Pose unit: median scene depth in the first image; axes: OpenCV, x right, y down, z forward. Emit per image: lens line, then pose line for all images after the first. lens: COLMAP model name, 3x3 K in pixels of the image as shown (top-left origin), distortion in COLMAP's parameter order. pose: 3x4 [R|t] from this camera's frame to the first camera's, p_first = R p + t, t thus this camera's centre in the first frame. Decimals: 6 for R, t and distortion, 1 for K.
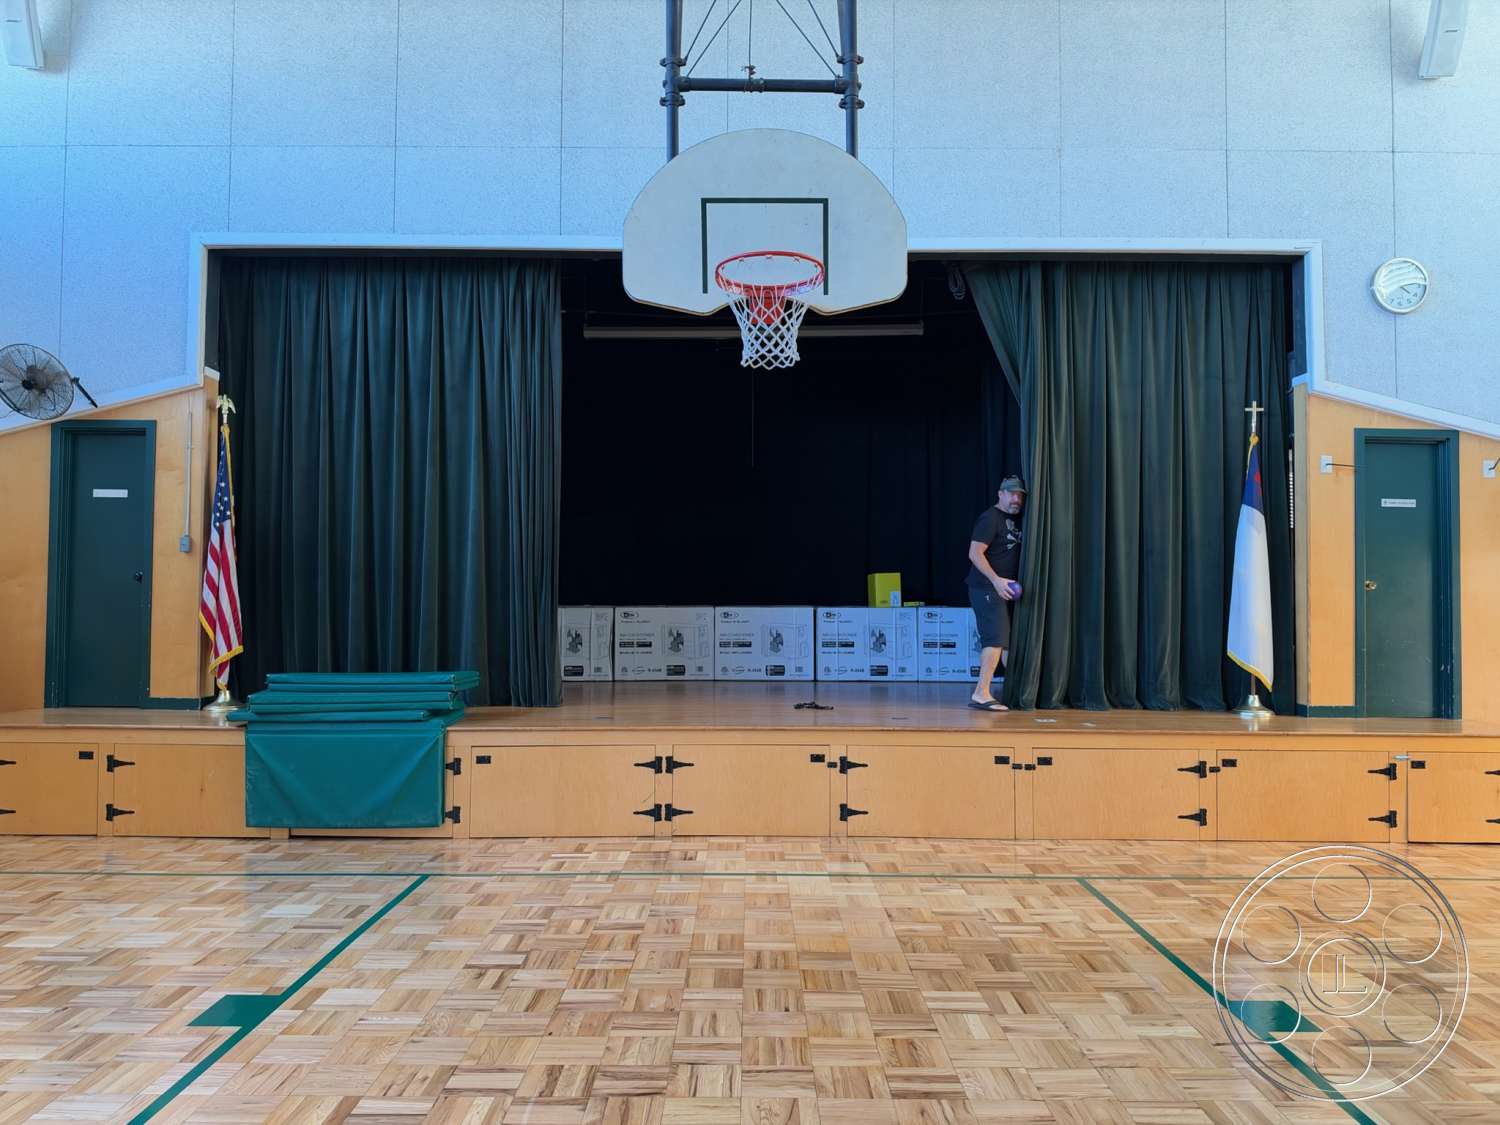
lens RADIAL K [[1093.8, 0, 745.0], [0, 1093.8, 565.2], [0, 0, 1]] dist [-0.001620, -0.016076]
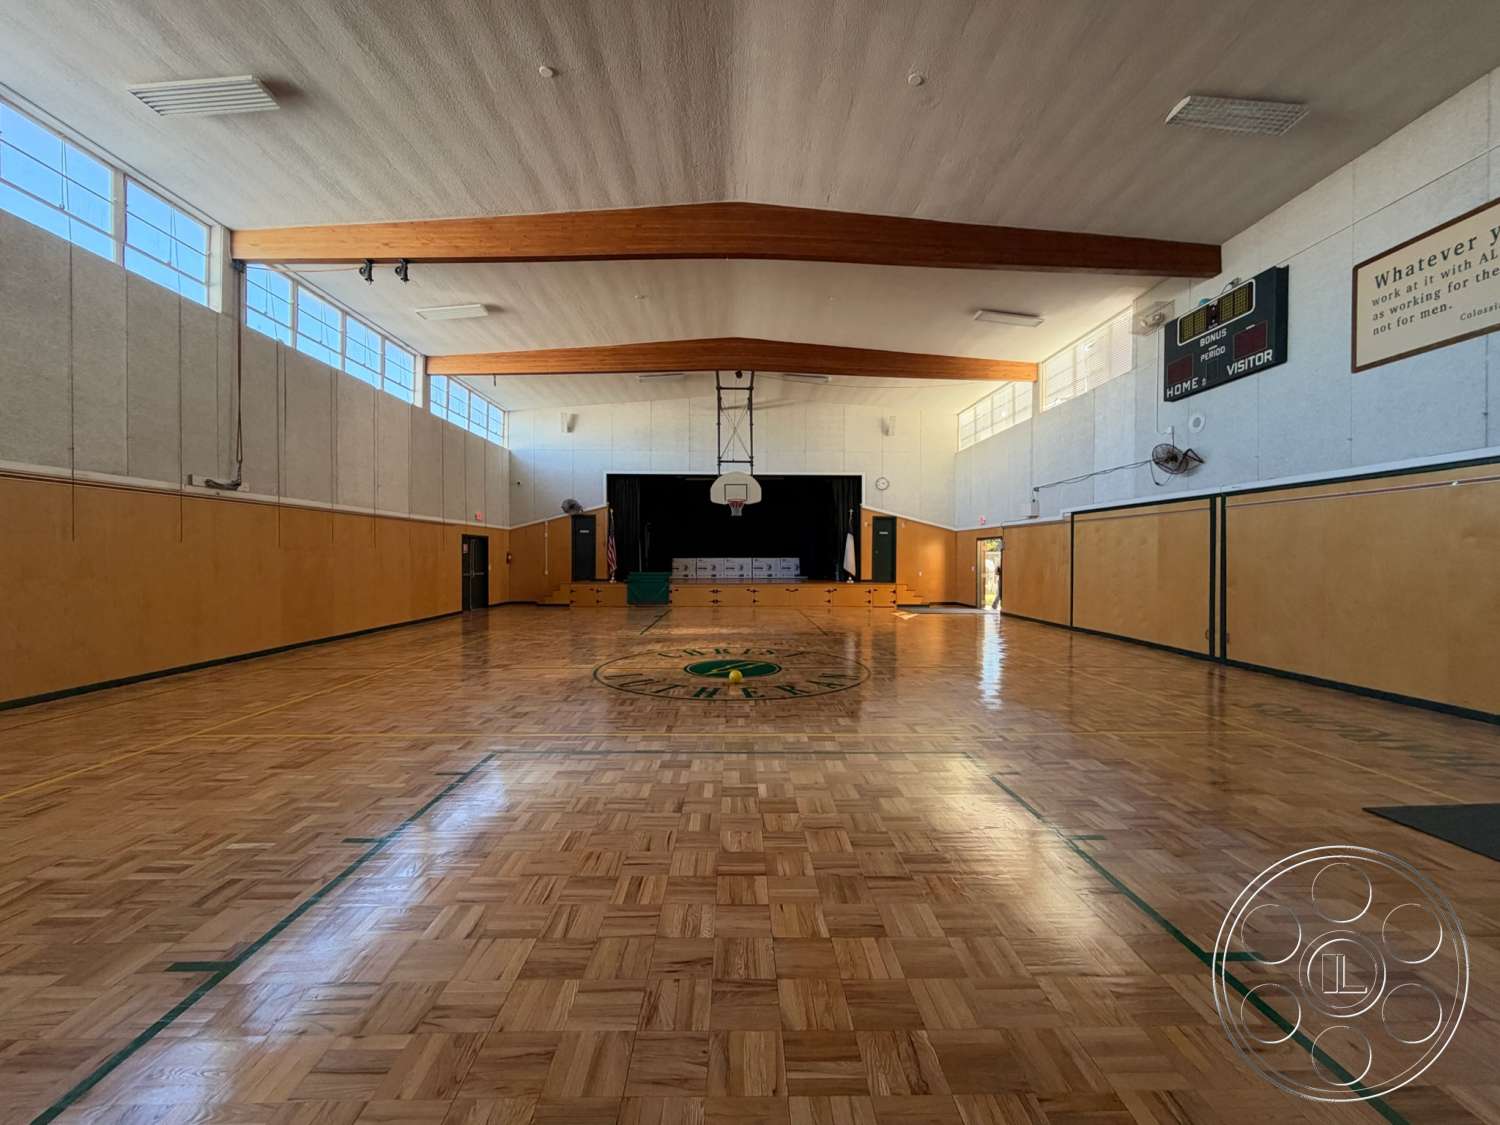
lens RADIAL K [[596.7, 0, 744.2], [0, 596.7, 561.9], [0, 0, 1]] dist [-0.002637, 0.001109]
pose [[0.999835, -0.003340, 0.017863, 0.002645], [0.002677, 0.999310, 0.037032, -0.032289], [-0.017974, -0.036978, 0.999154, -1.381554]]
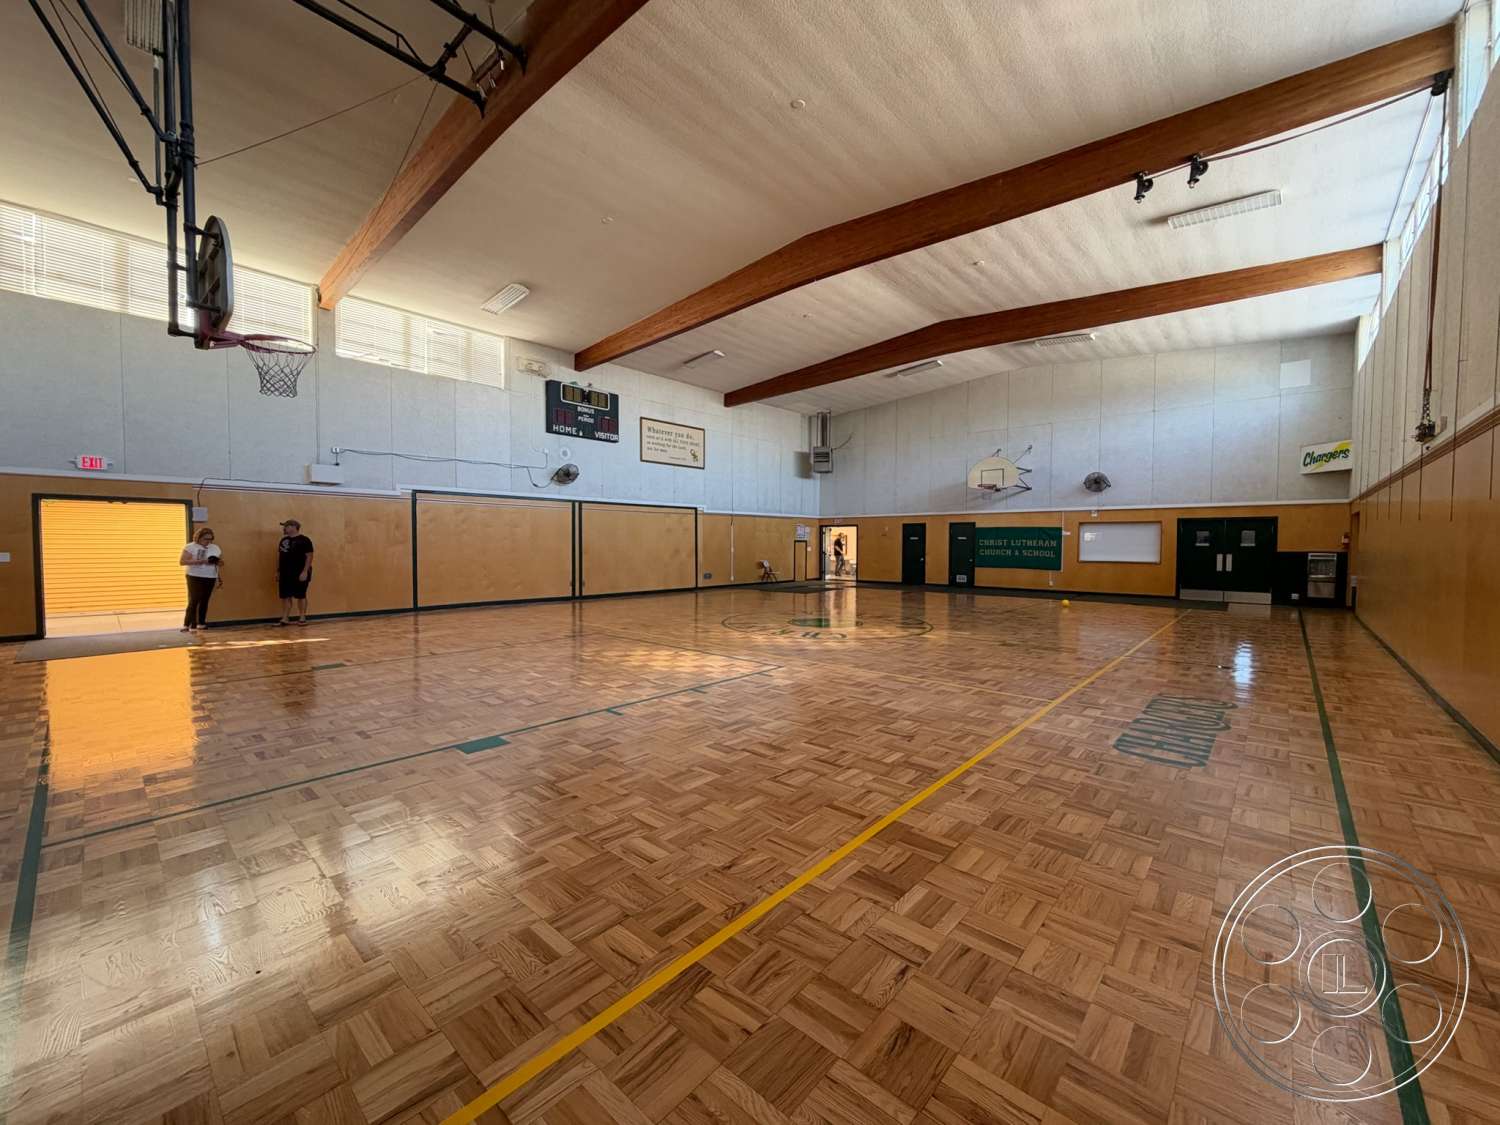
lens RADIAL K [[596.7, 0, 744.6], [0, 596.7, 562.3], [0, 0, 1]] dist [-0.002637, 0.001109]
pose [[-0.745062, -0.030508, 0.666297, -0.748376], [-0.026533, 0.999518, 0.016096, 0.035296], [-0.666467, -0.005686, -0.745513, 0.747924]]
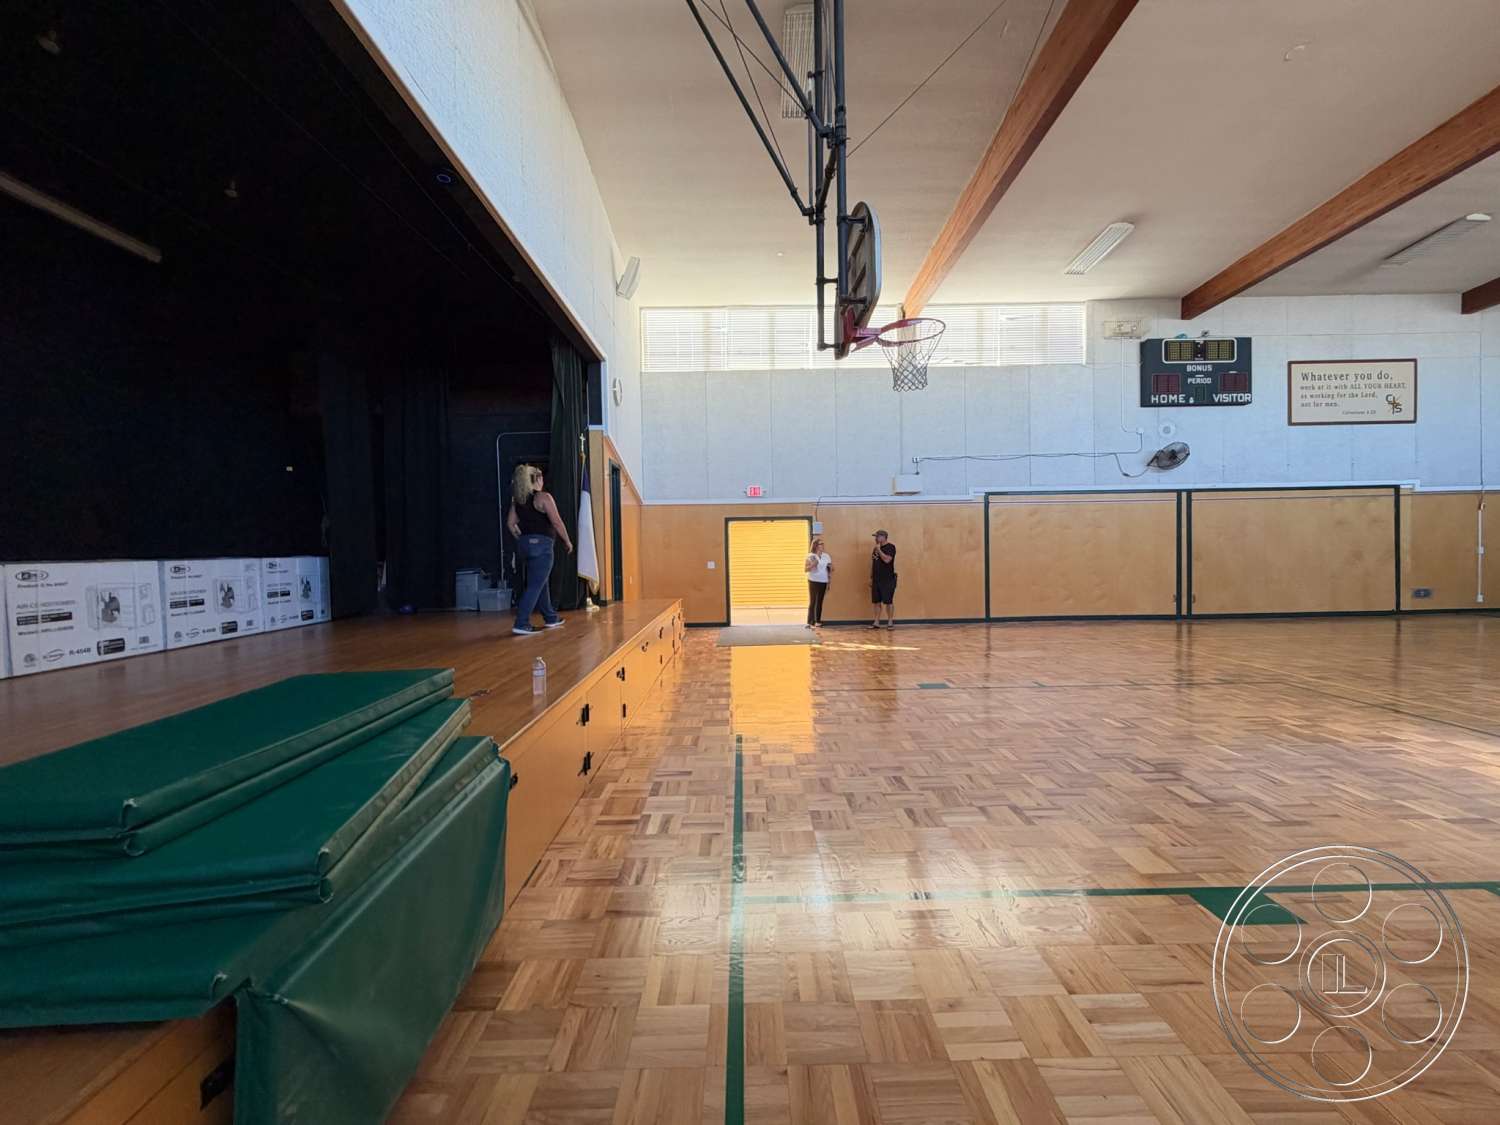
lens RADIAL K [[596.7, 0, 744.3], [0, 596.7, 561.9], [0, 0, 1]] dist [-0.002637, 0.001109]
pose [[-0.005893, -0.026032, 0.999644, -0.527689], [-0.009601, 0.999616, 0.025975, 0.031753], [-0.999937, -0.009444, -0.006141, 0.763952]]
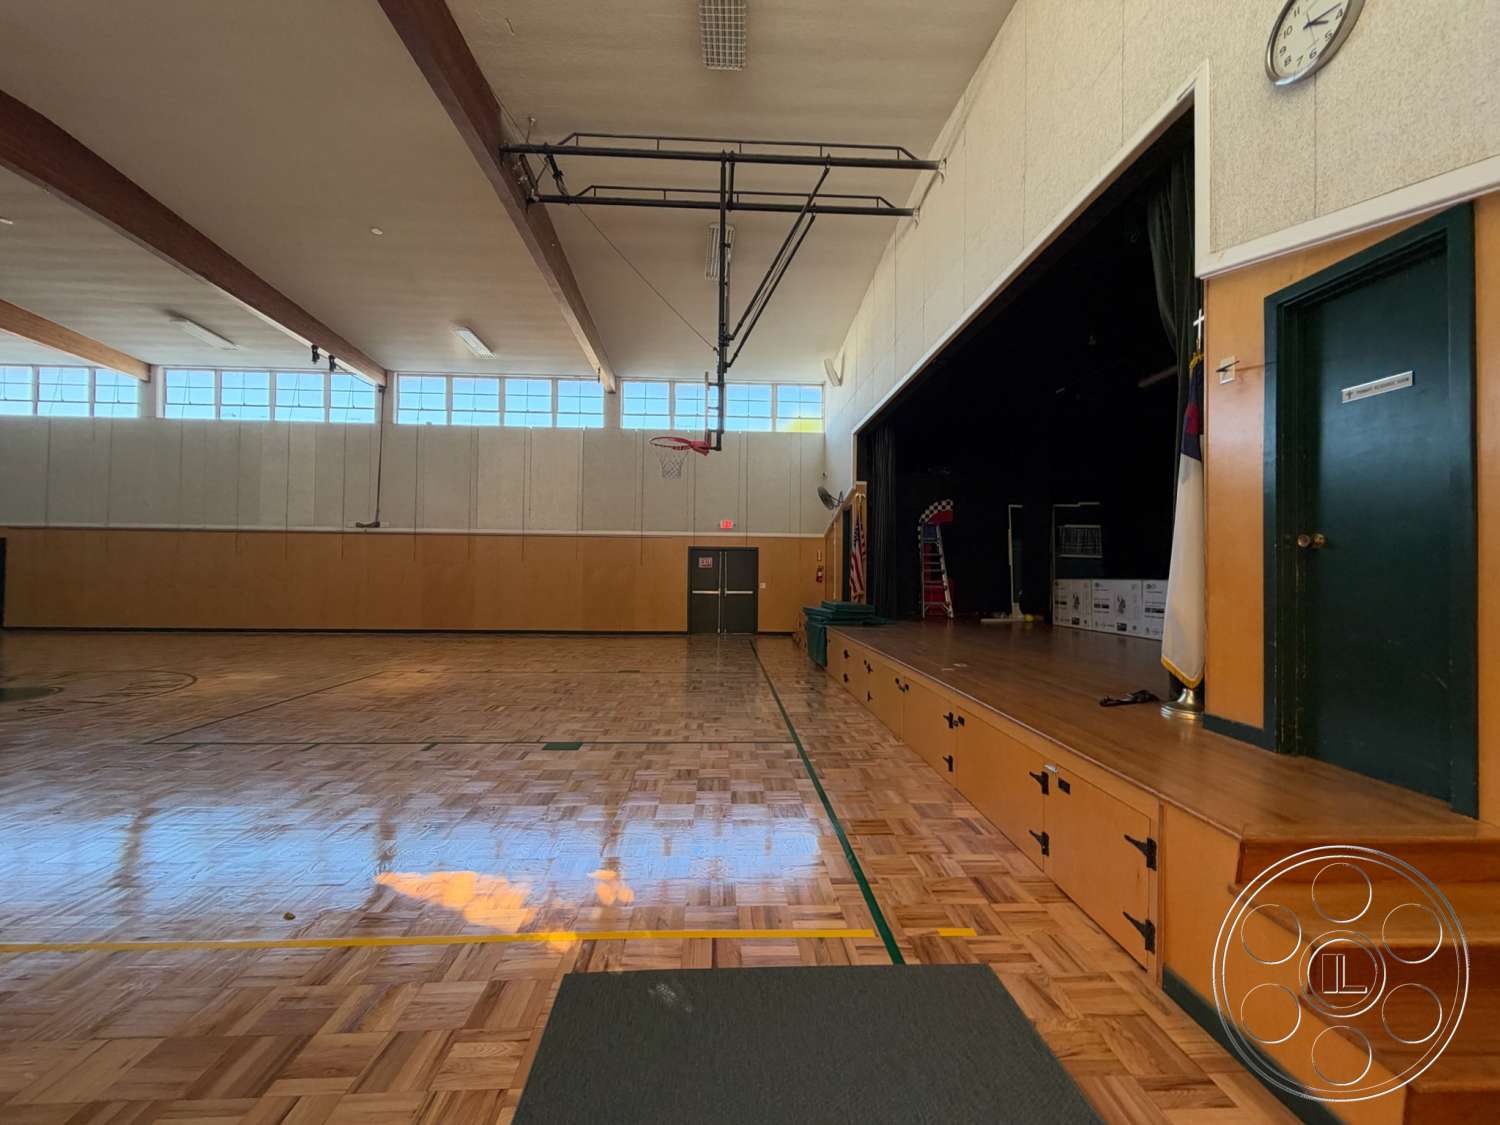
lens RADIAL K [[596.7, 0, 746.6], [0, 596.7, 562.0], [0, 0, 1]] dist [-0.002637, 0.001109]
pose [[0.049438, -0.022376, -0.998527, 0.894159], [0.015971, 0.999639, -0.021610, 0.032516], [0.998649, -0.014879, 0.049777, 0.677382]]
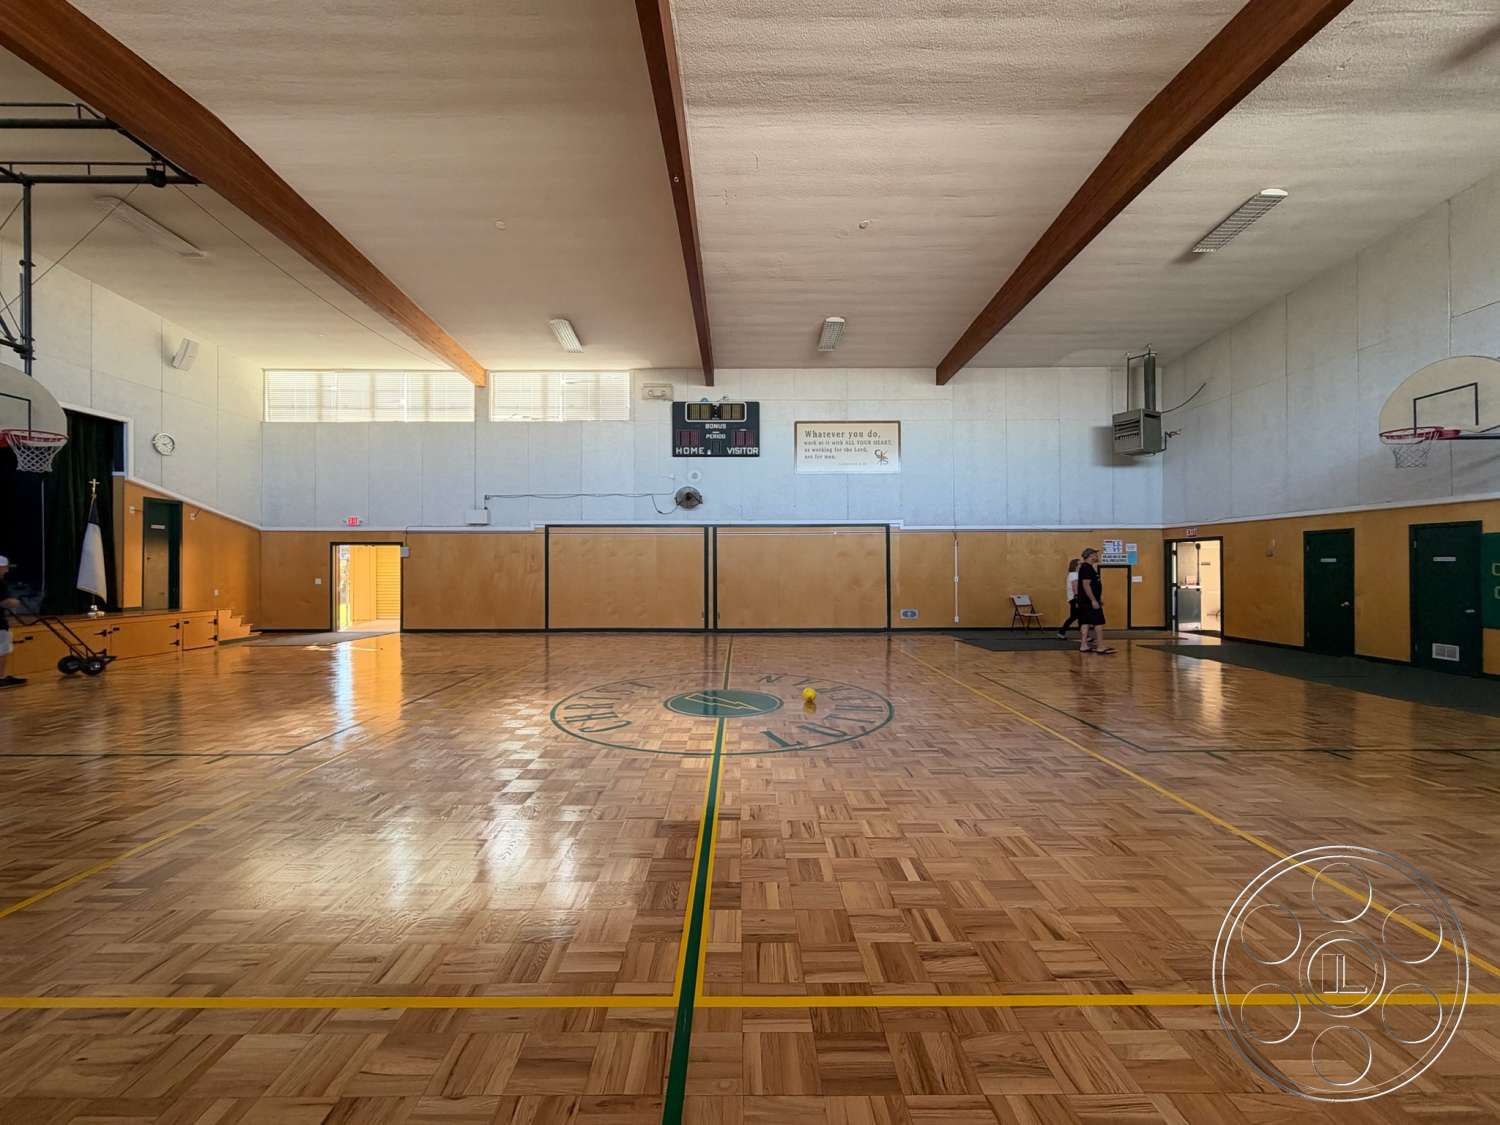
lens RADIAL K [[596.7, 0, 745.6], [0, 596.7, 562.1], [0, 0, 1]] dist [-0.002637, 0.001109]
pose [[-0.006884, -0.001232, 0.999976, -0.833000], [-0.025556, 0.999673, 0.001055, -0.011060], [-0.999650, -0.025548, -0.006913, -0.387797]]
